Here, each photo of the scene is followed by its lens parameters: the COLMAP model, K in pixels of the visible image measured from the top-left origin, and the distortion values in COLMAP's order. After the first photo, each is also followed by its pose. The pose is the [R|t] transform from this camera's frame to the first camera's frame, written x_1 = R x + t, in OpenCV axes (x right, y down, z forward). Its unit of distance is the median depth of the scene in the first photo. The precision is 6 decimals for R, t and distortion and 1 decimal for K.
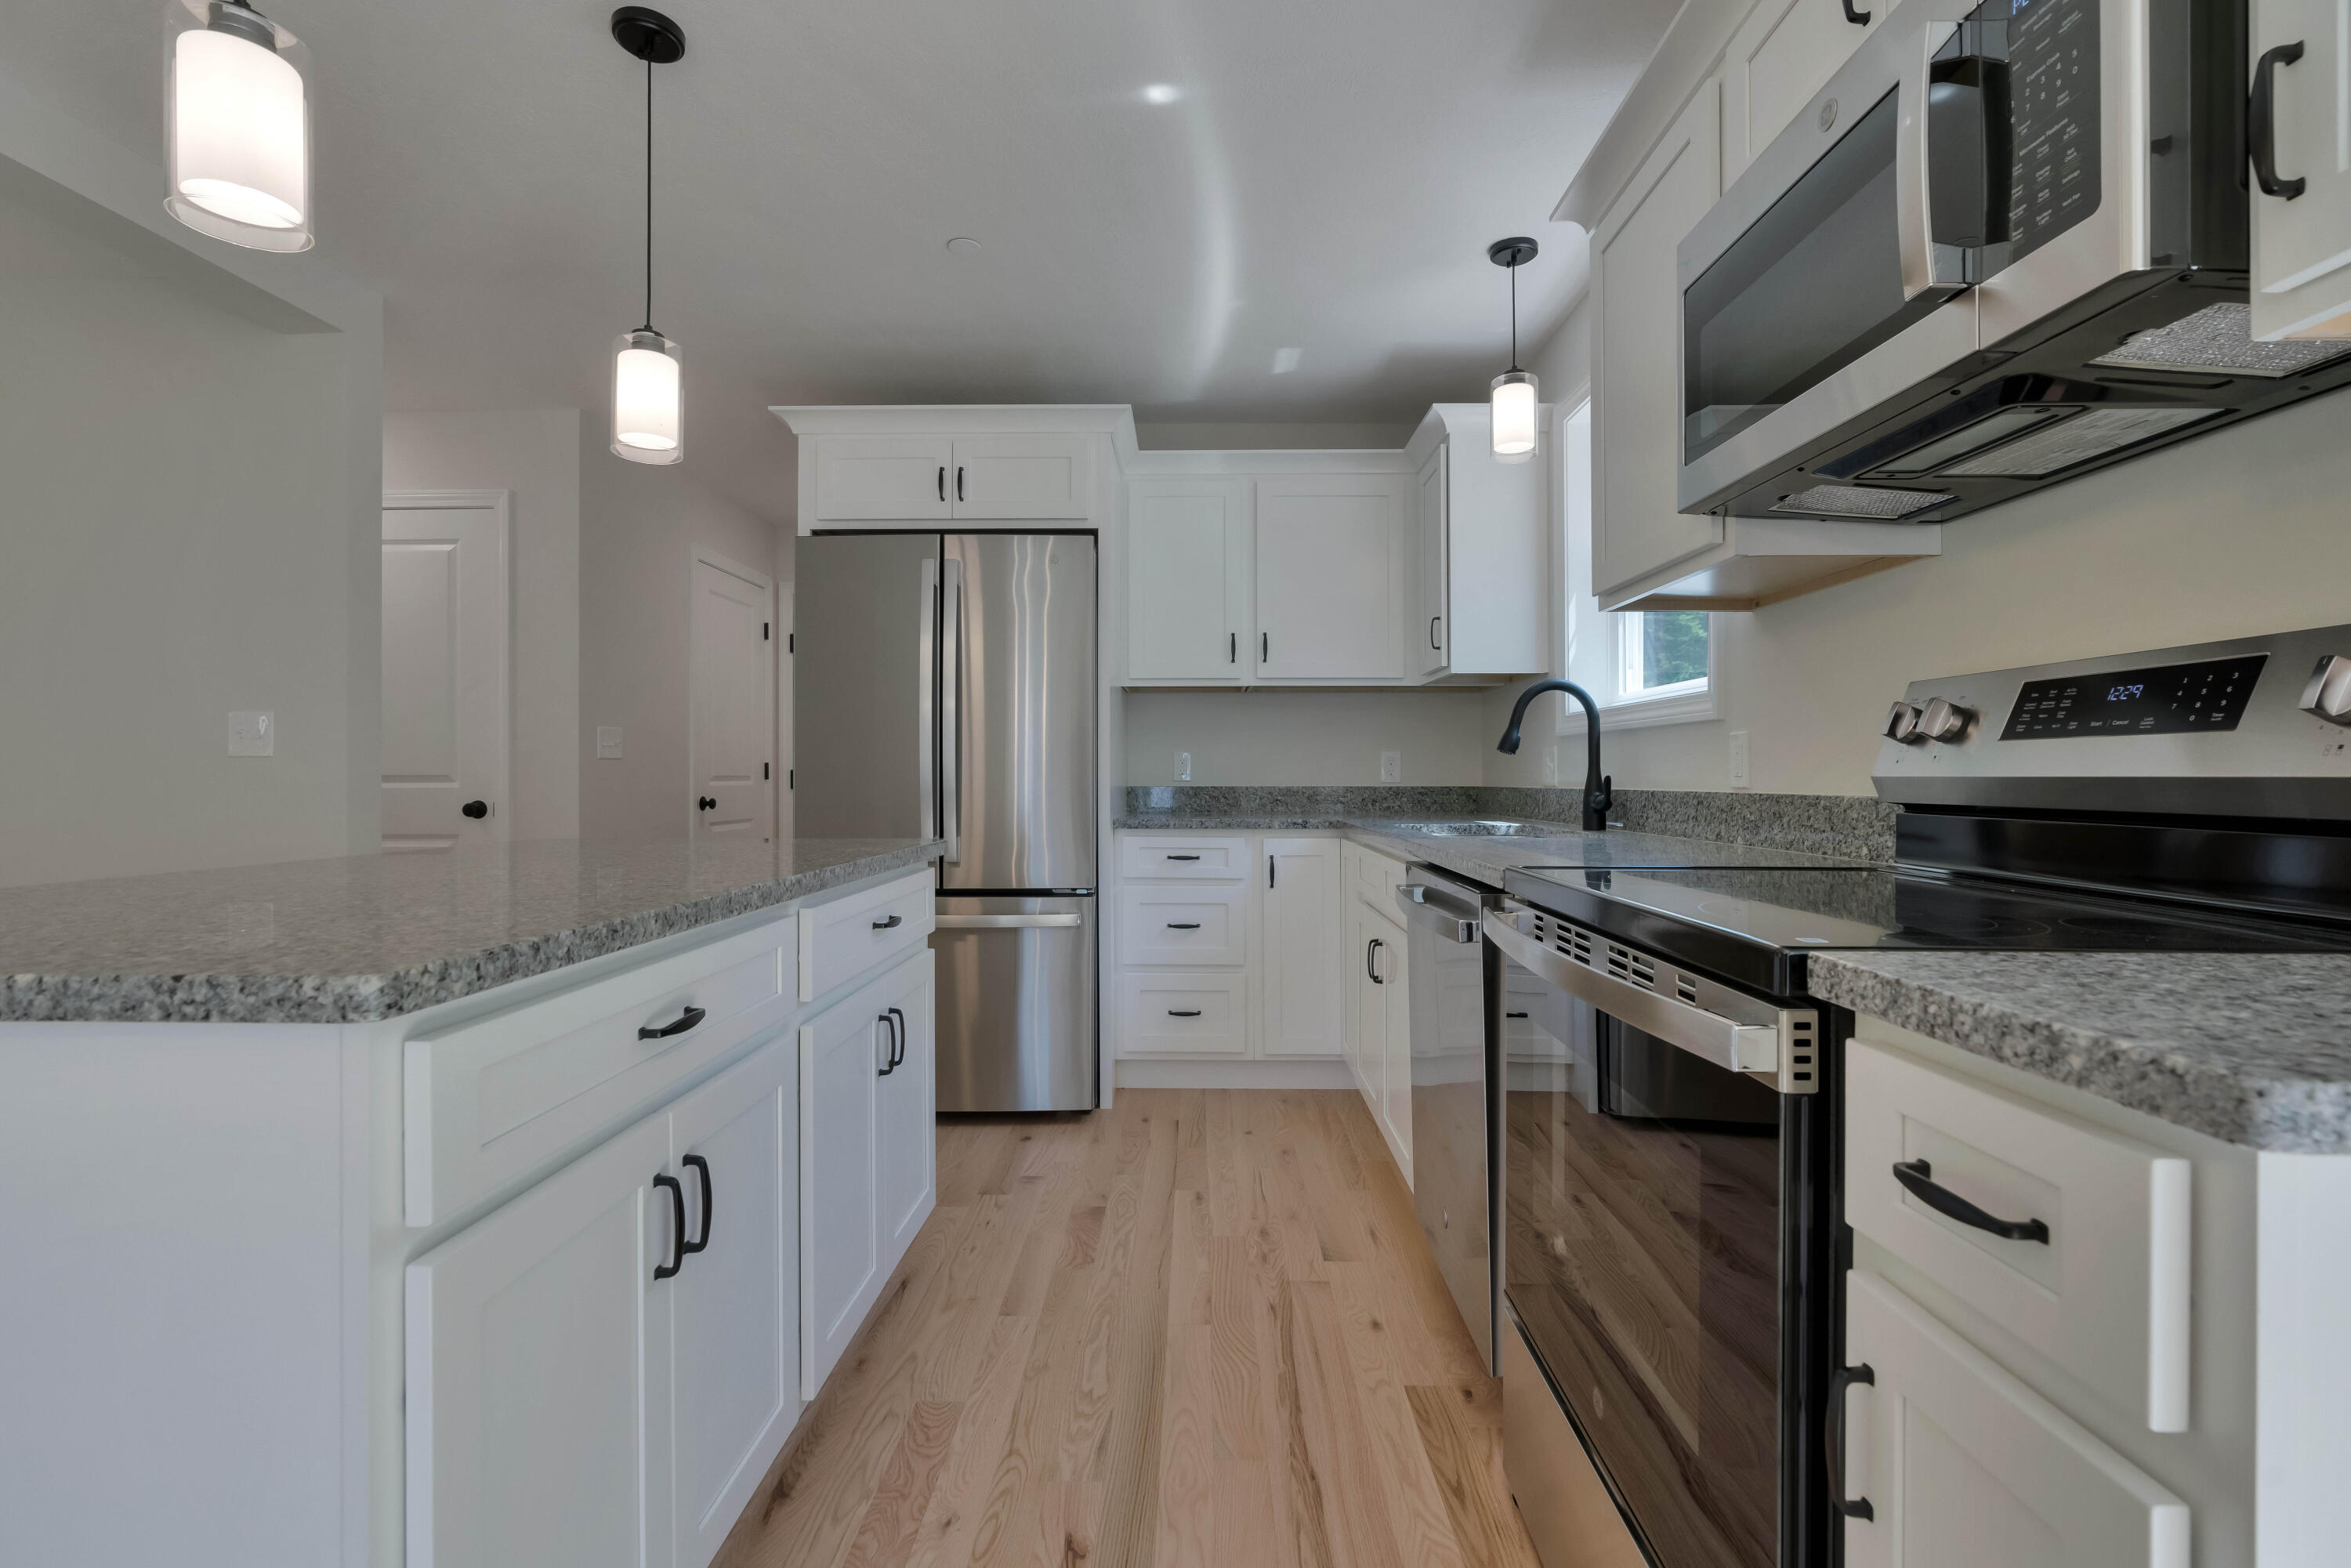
lens RADIAL K [[1046.0, 0, 1171.5], [0, 1046.0, 773.8], [0, 0, 1]] dist [-0.001491, -0.000054]
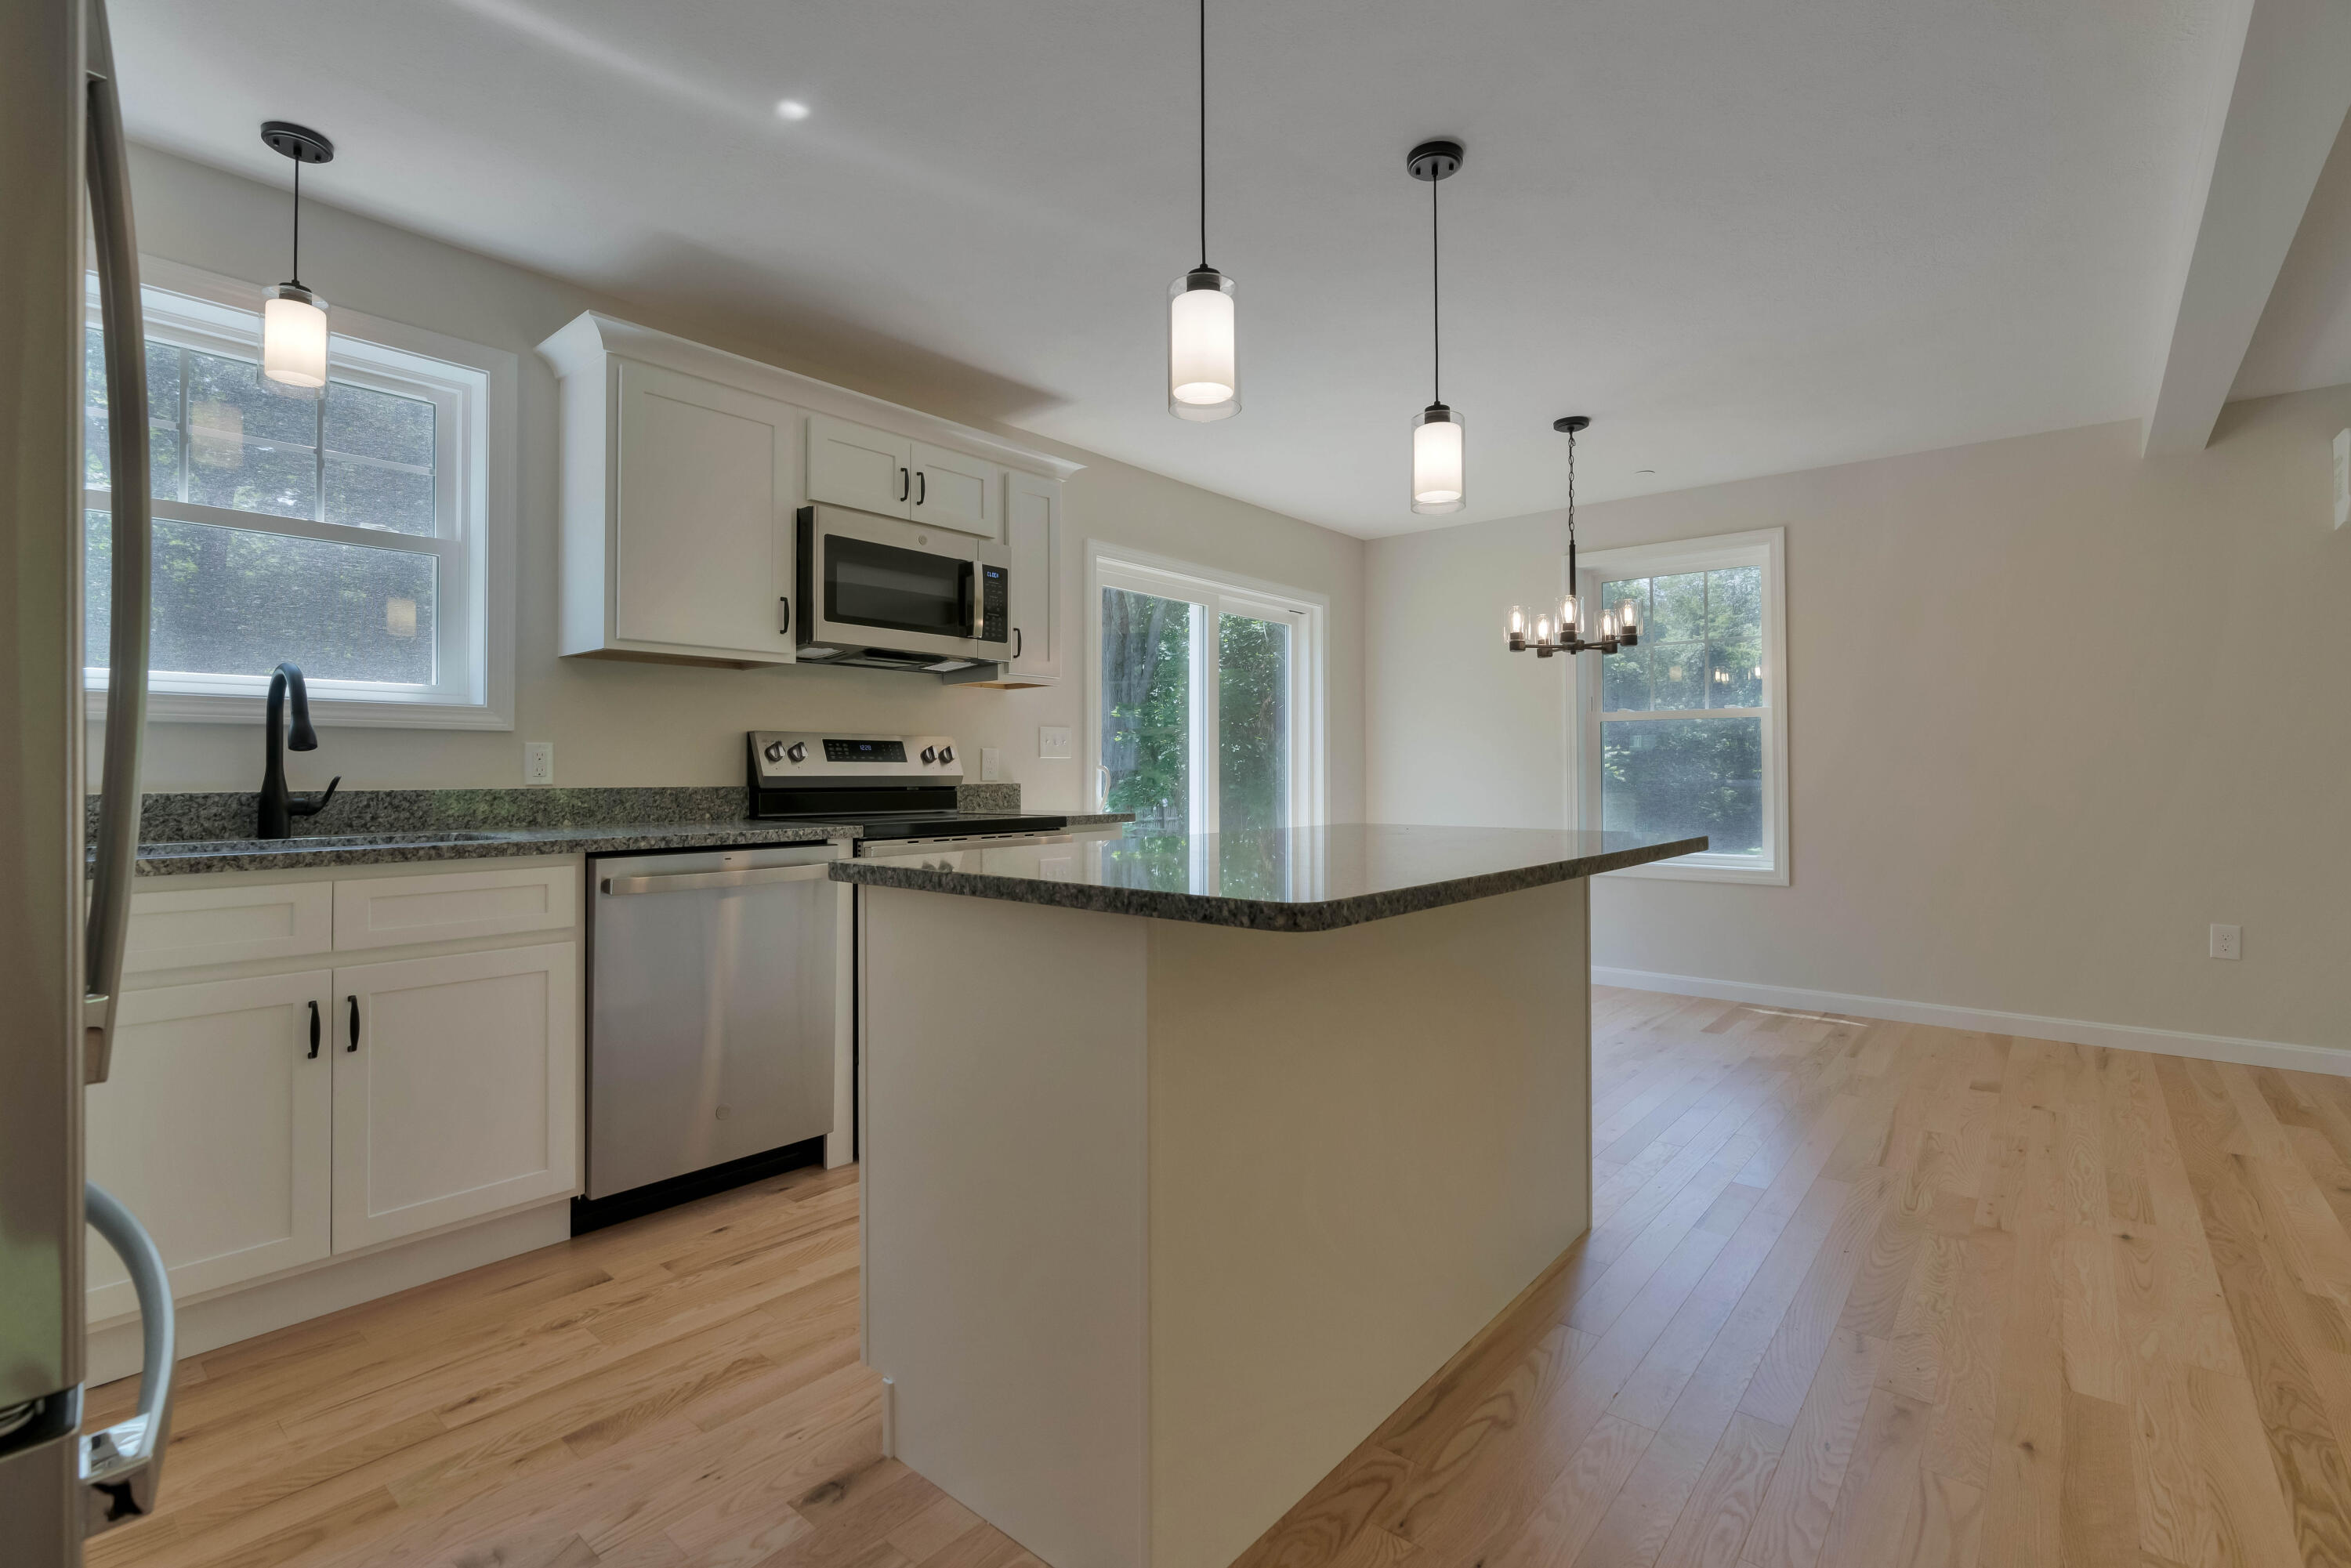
lens RADIAL K [[1046.0, 0, 1172.5], [0, 1046.0, 776.1], [0, 0, 1]] dist [-0.001491, -0.000054]
pose [[-0.767155, 0.004323, 0.641447, -0.885708], [0.004515, 0.999989, -0.001340, 0.007136], [-0.641446, 0.001868, -0.767166, 1.439634]]
